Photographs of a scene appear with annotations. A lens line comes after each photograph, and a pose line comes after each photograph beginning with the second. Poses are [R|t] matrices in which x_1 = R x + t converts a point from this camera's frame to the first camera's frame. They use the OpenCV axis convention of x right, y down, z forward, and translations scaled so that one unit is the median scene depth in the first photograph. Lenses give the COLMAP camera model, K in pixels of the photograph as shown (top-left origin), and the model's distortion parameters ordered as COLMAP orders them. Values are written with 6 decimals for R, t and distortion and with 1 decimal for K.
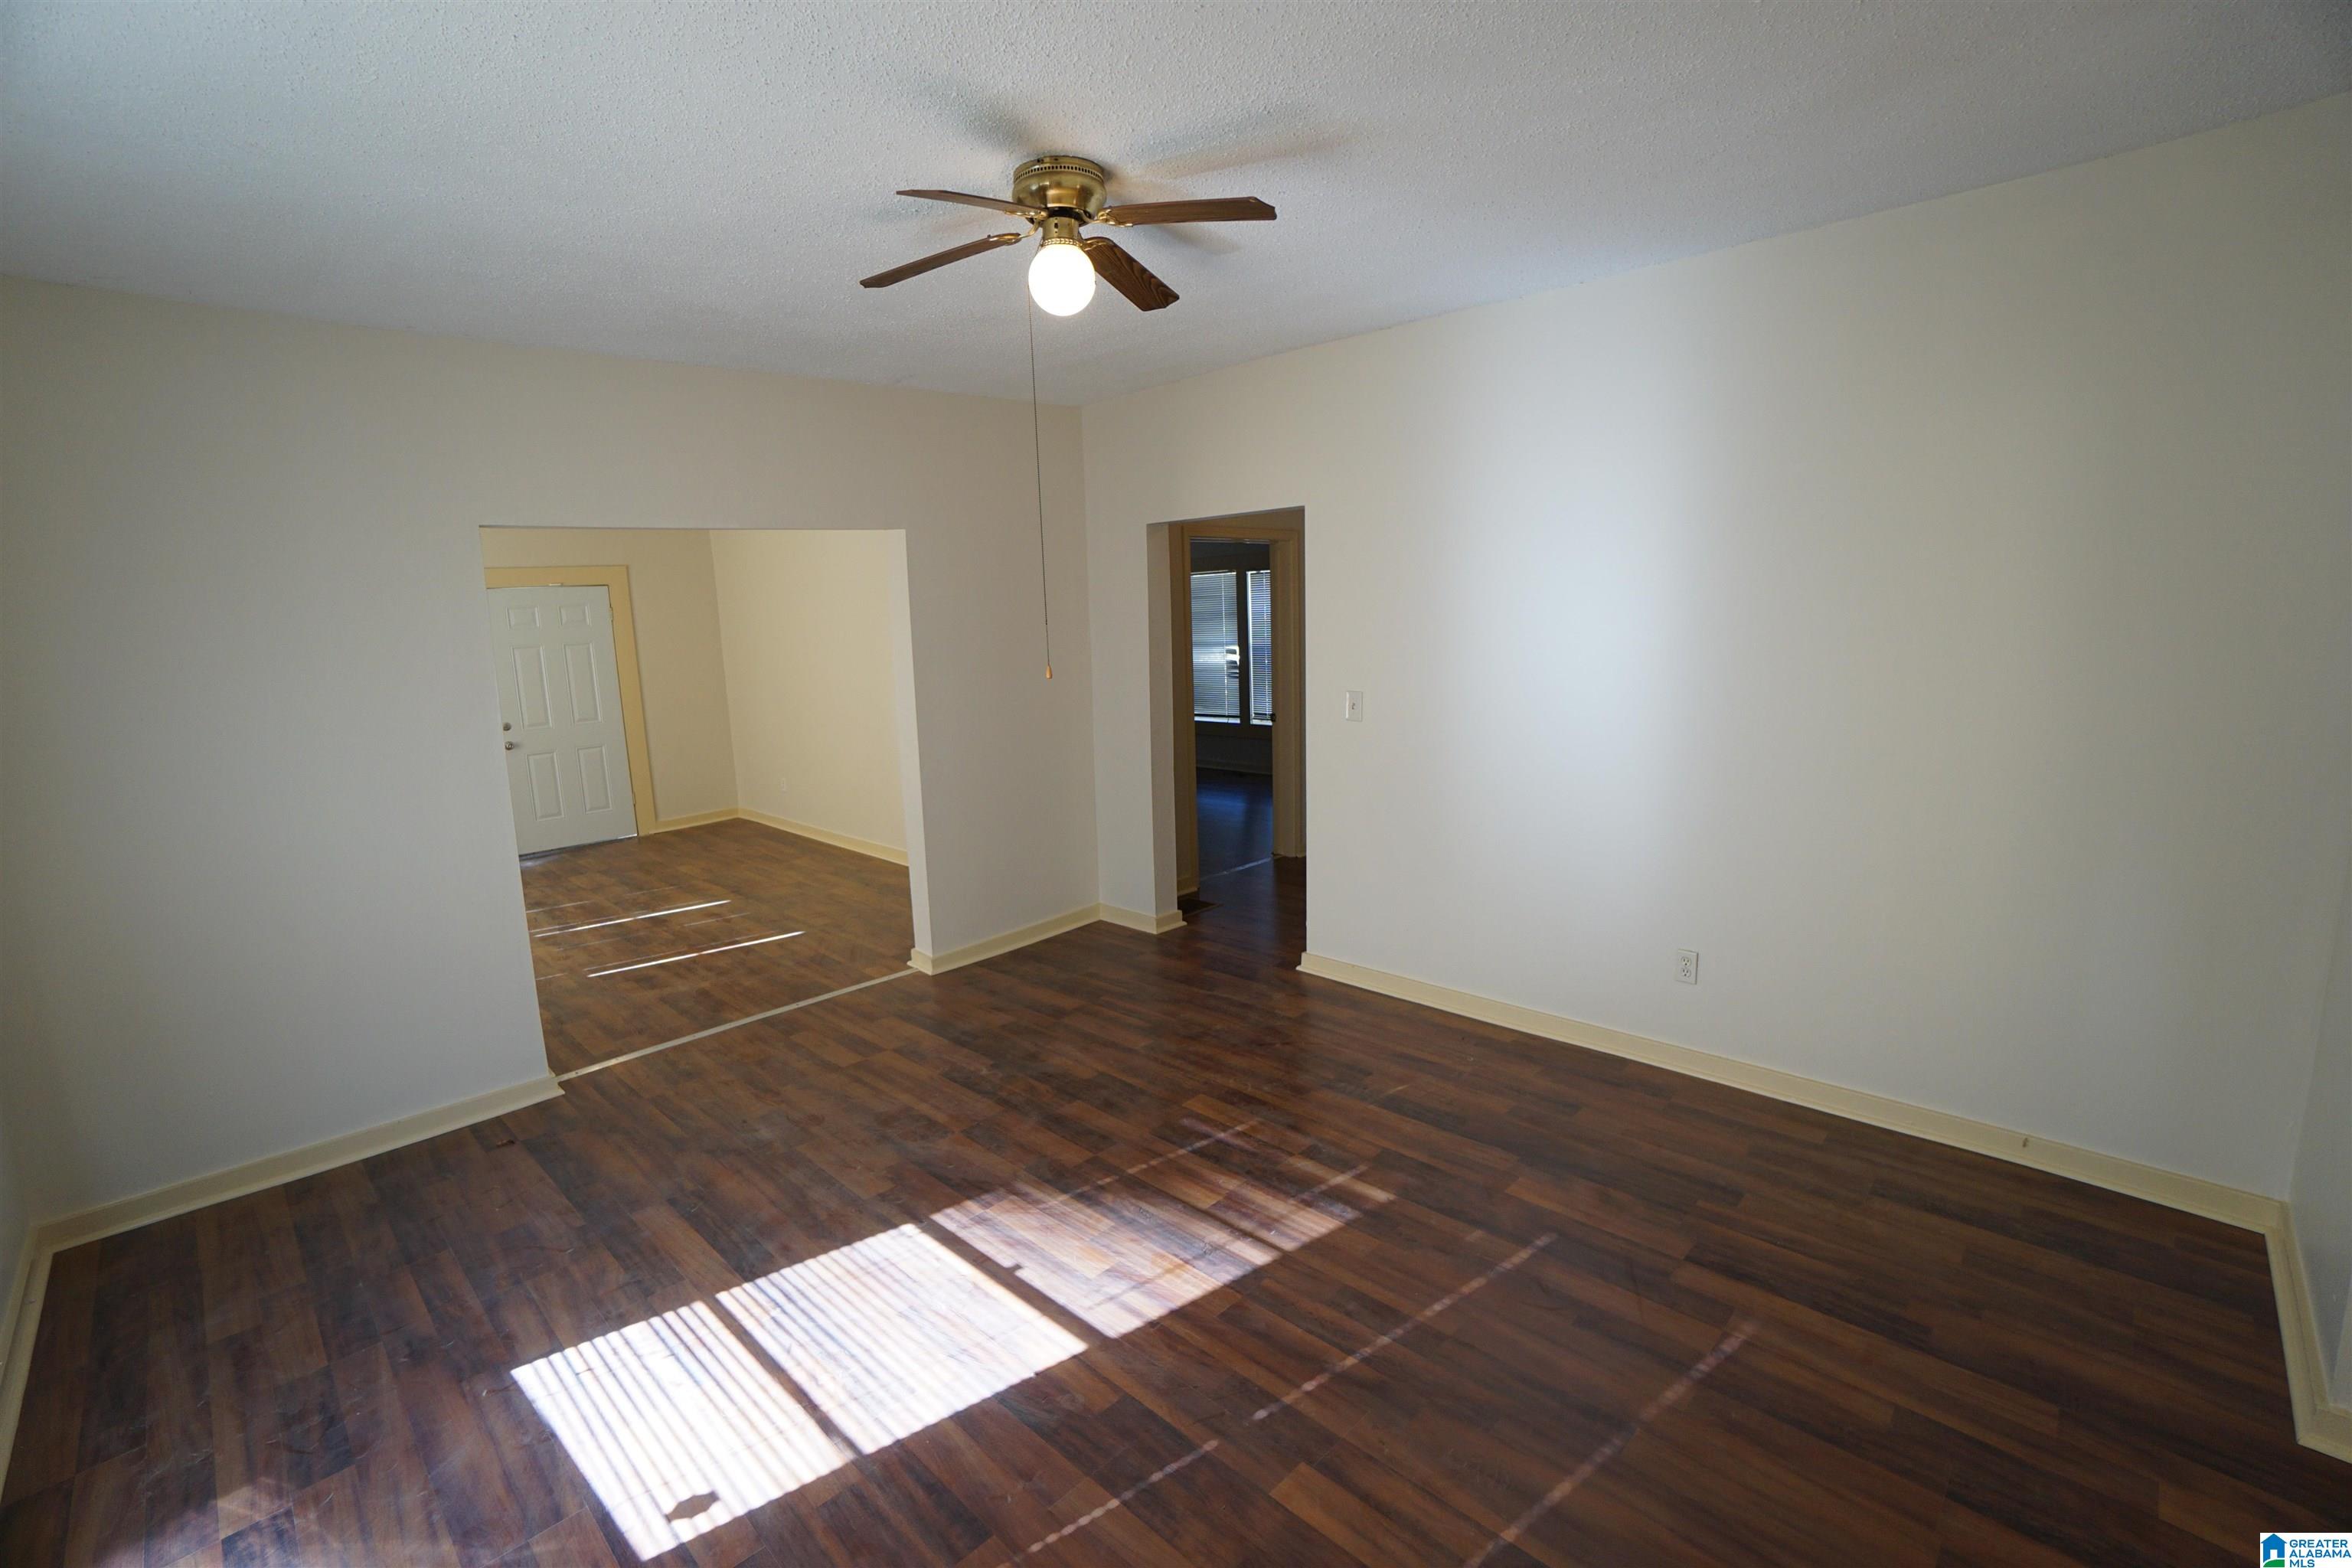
lens RADIAL K [[1038.5, 0, 1154.0], [0, 1038.5, 772.1], [0, 0, 1]] dist [-0.066372, 0.025651]
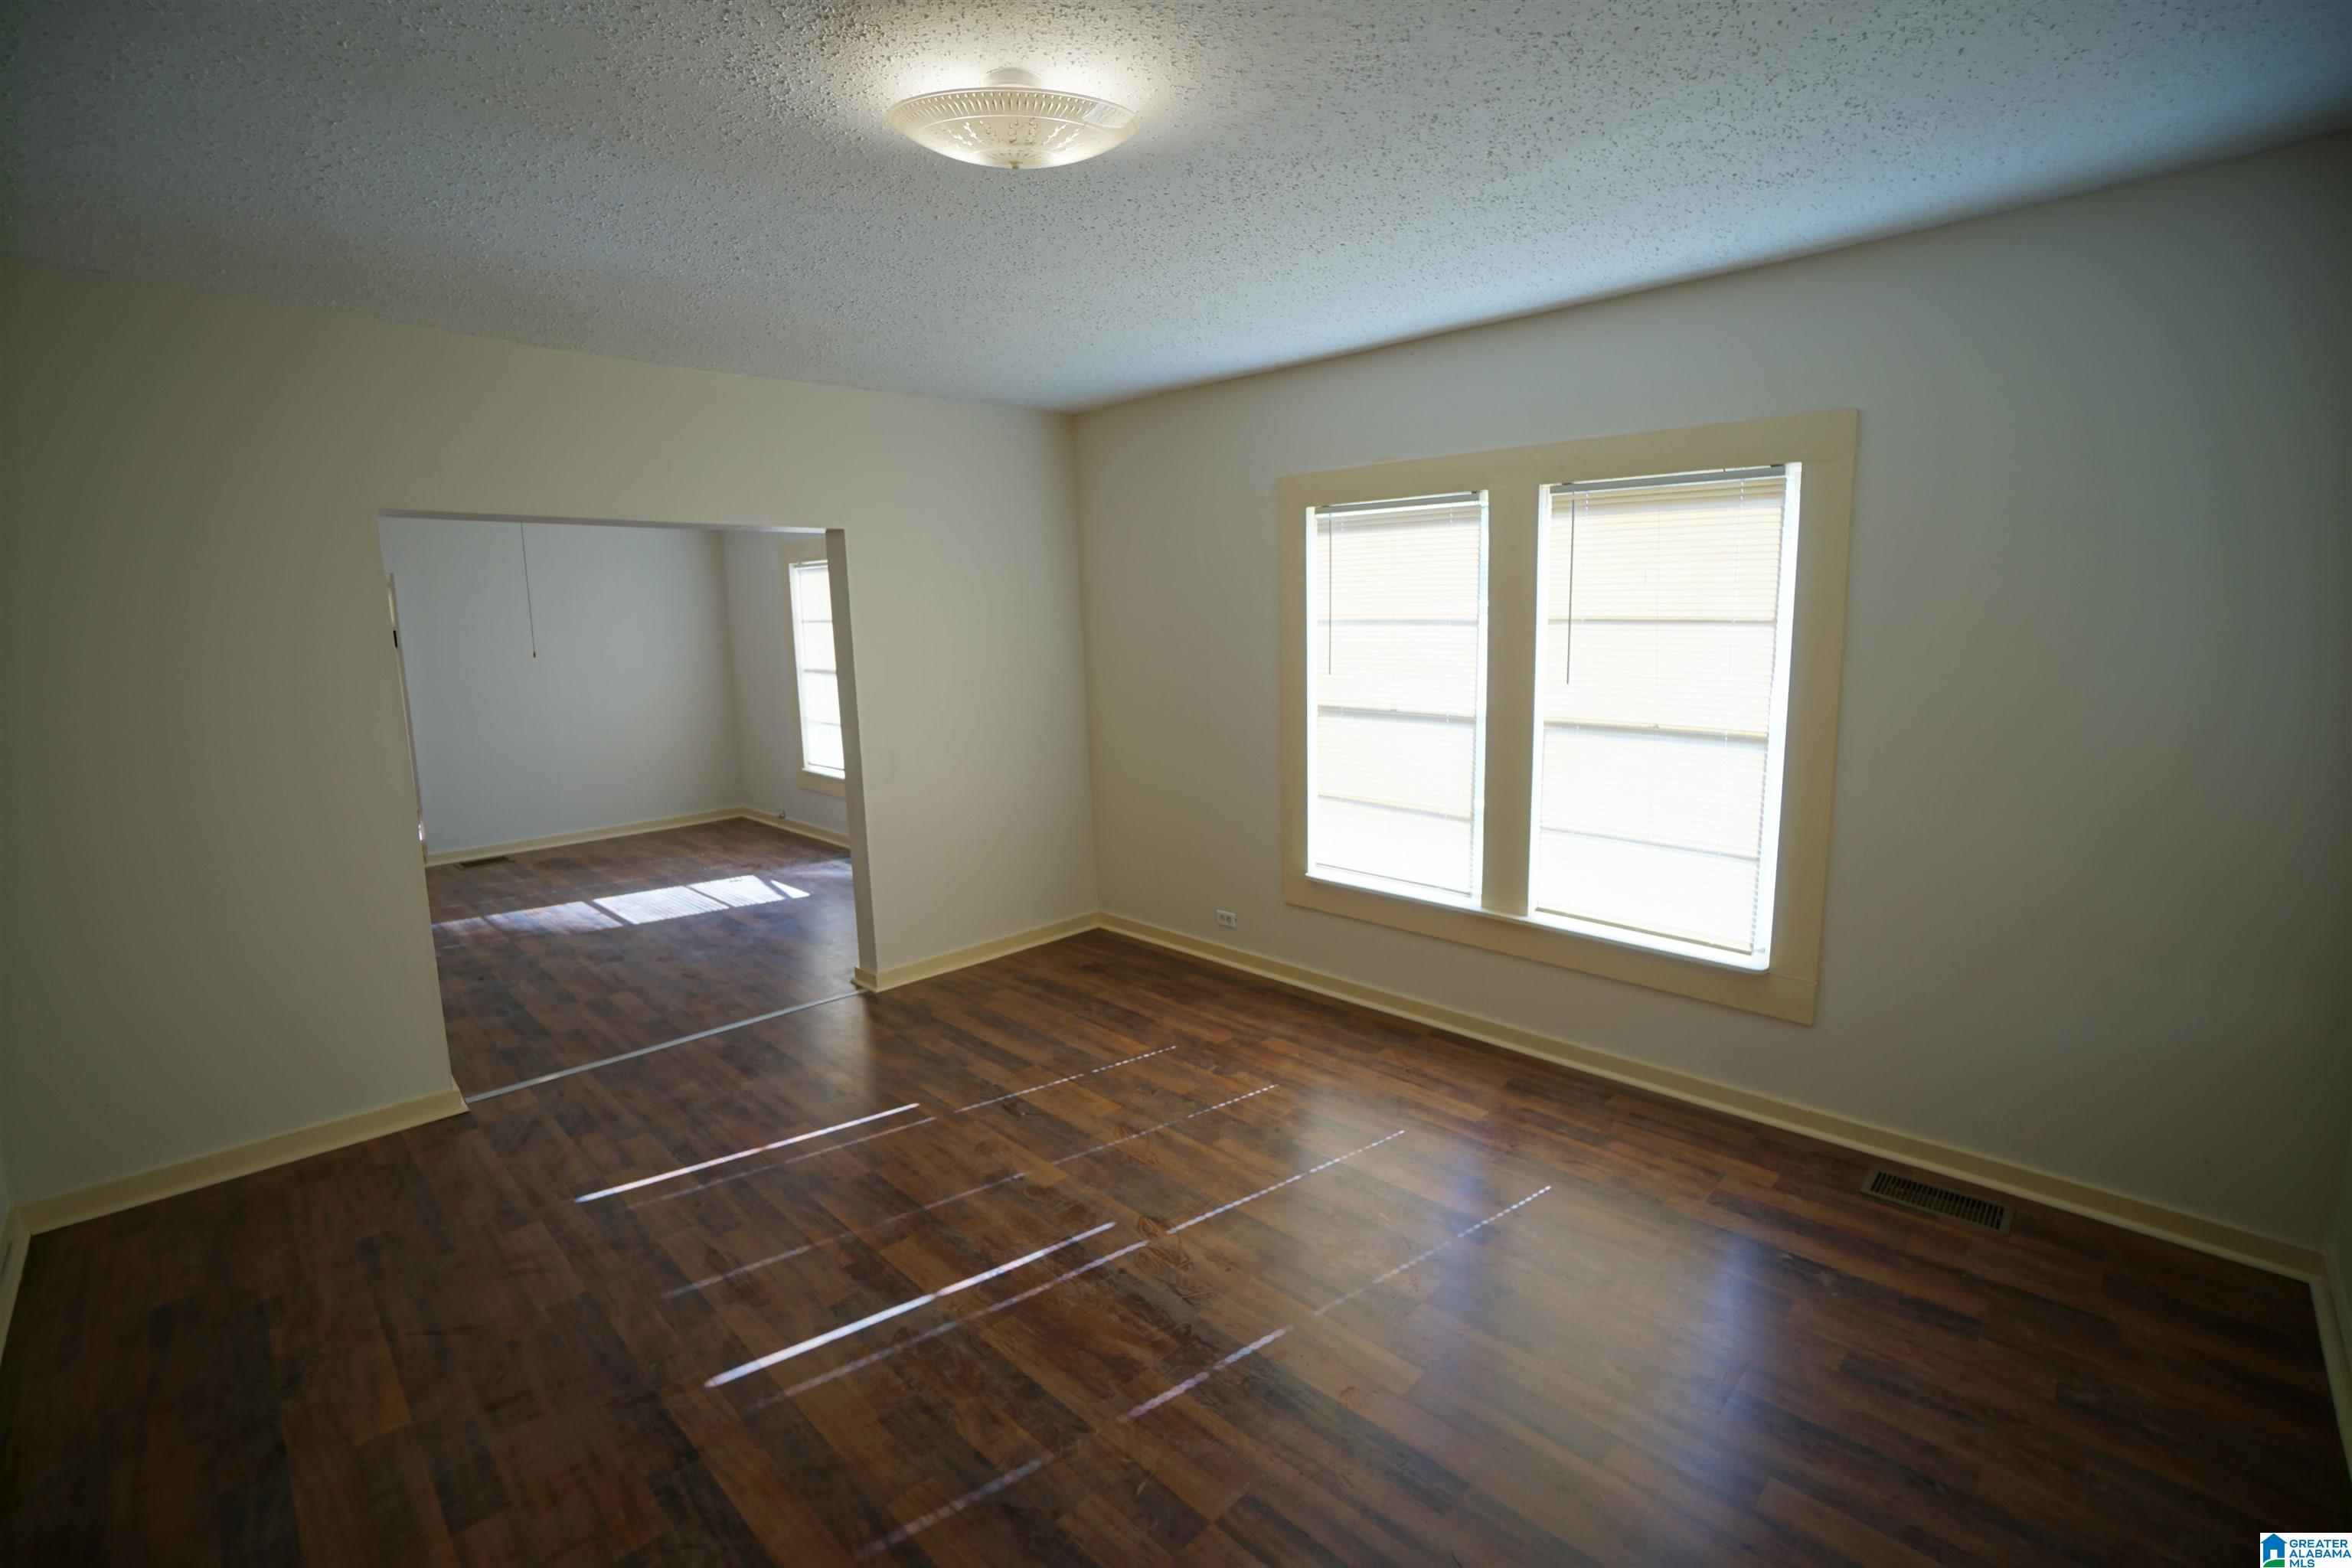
lens RADIAL K [[1038.5, 0, 1154.0], [0, 1038.5, 772.1], [0, 0, 1]] dist [-0.066372, 0.025651]
pose [[-0.998124, 0.059787, 0.013169, -1.276783], [0.060951, 0.950331, 0.305216, -0.389703], [0.005733, 0.305446, -0.952192, 2.763253]]
